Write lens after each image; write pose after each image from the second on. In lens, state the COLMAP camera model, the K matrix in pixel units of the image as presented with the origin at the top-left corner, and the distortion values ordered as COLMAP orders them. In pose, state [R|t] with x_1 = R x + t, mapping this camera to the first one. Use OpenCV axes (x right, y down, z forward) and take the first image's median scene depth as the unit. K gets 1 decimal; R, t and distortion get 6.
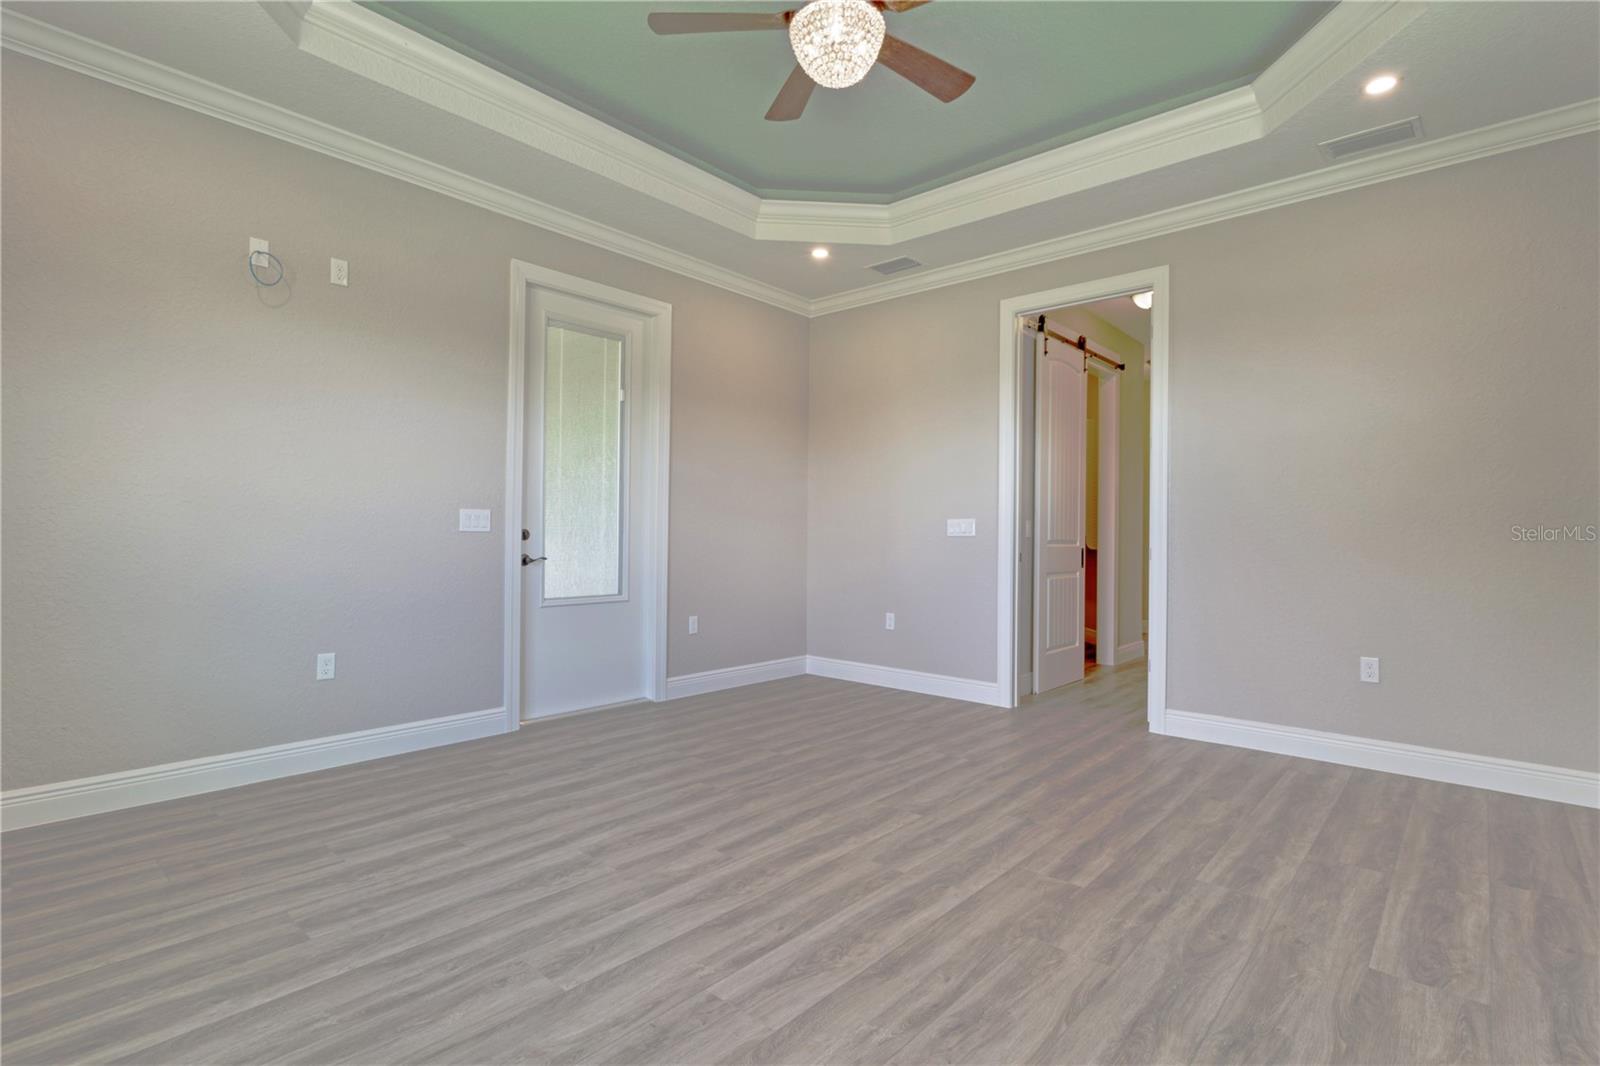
lens RADIAL K [[777.0, 0, 802.9], [0, 777.0, 532.8], [0, 0, 1]] dist [0.002595, 0.000557]
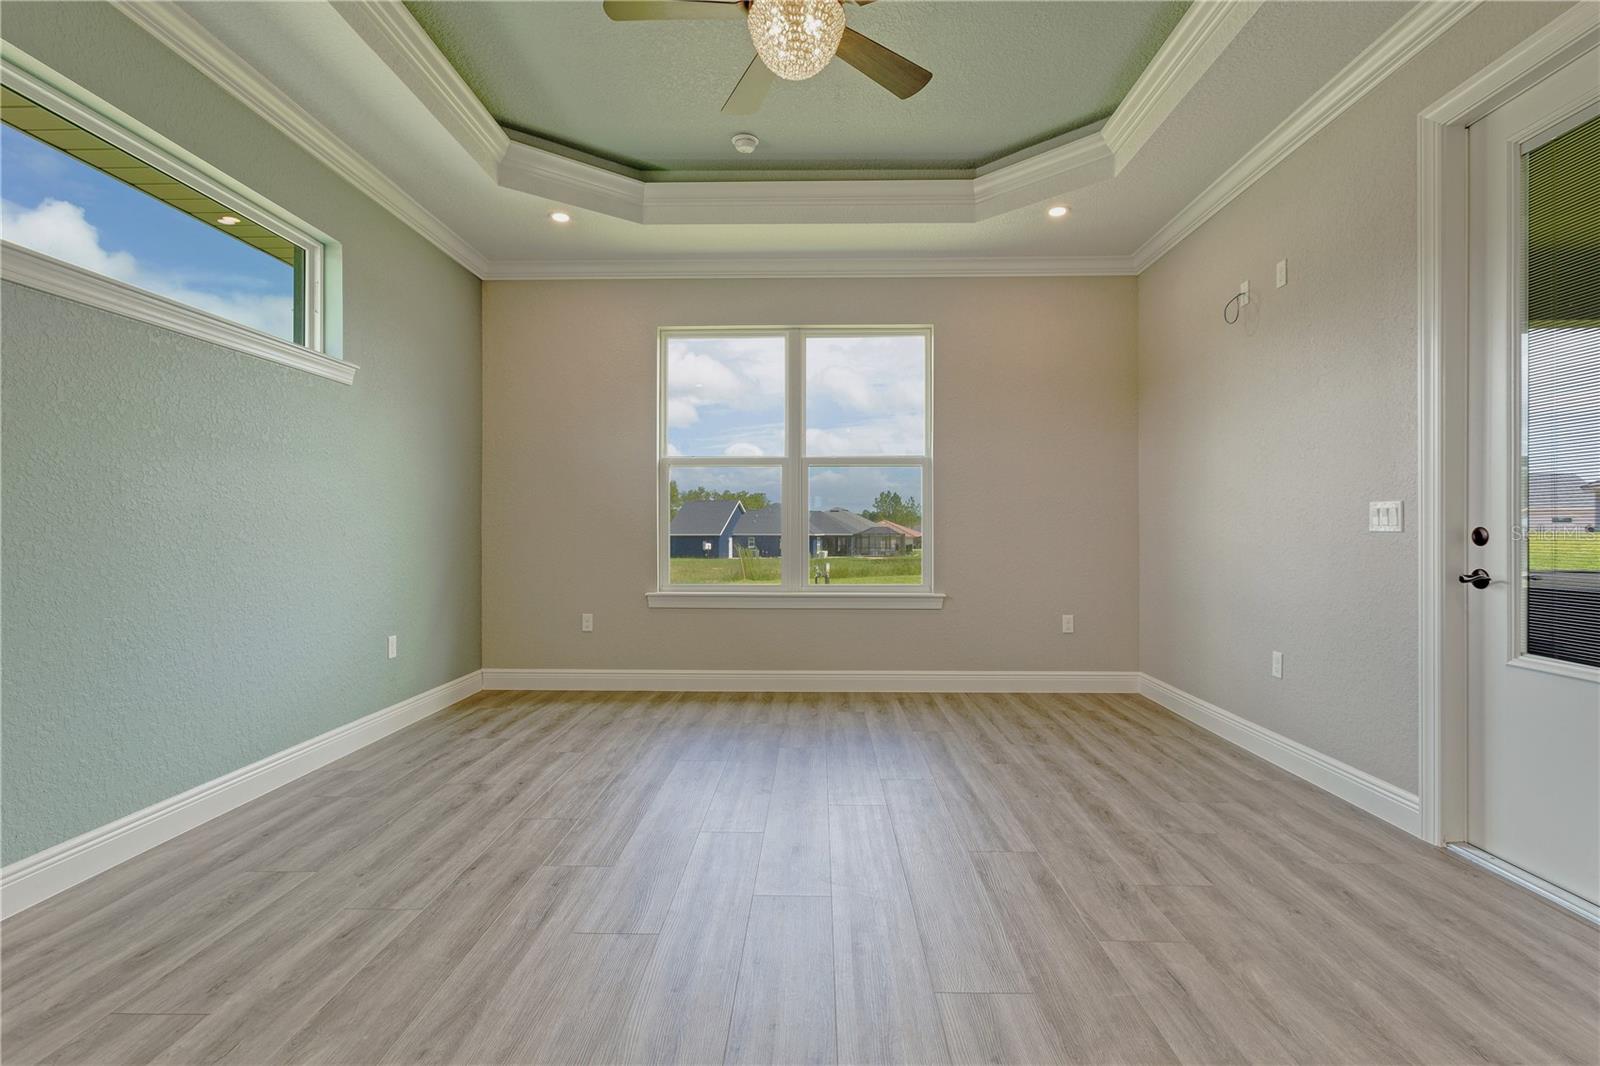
lens RADIAL K [[777.0, 0, 800.4], [0, 777.0, 531.2], [0, 0, 1]] dist [0.002595, 0.000557]
pose [[-0.769320, -0.008679, -0.638805, 0.641549], [-0.007022, 0.999962, -0.005130, 0.007355], [0.638825, 0.000539, -0.769352, 1.694253]]
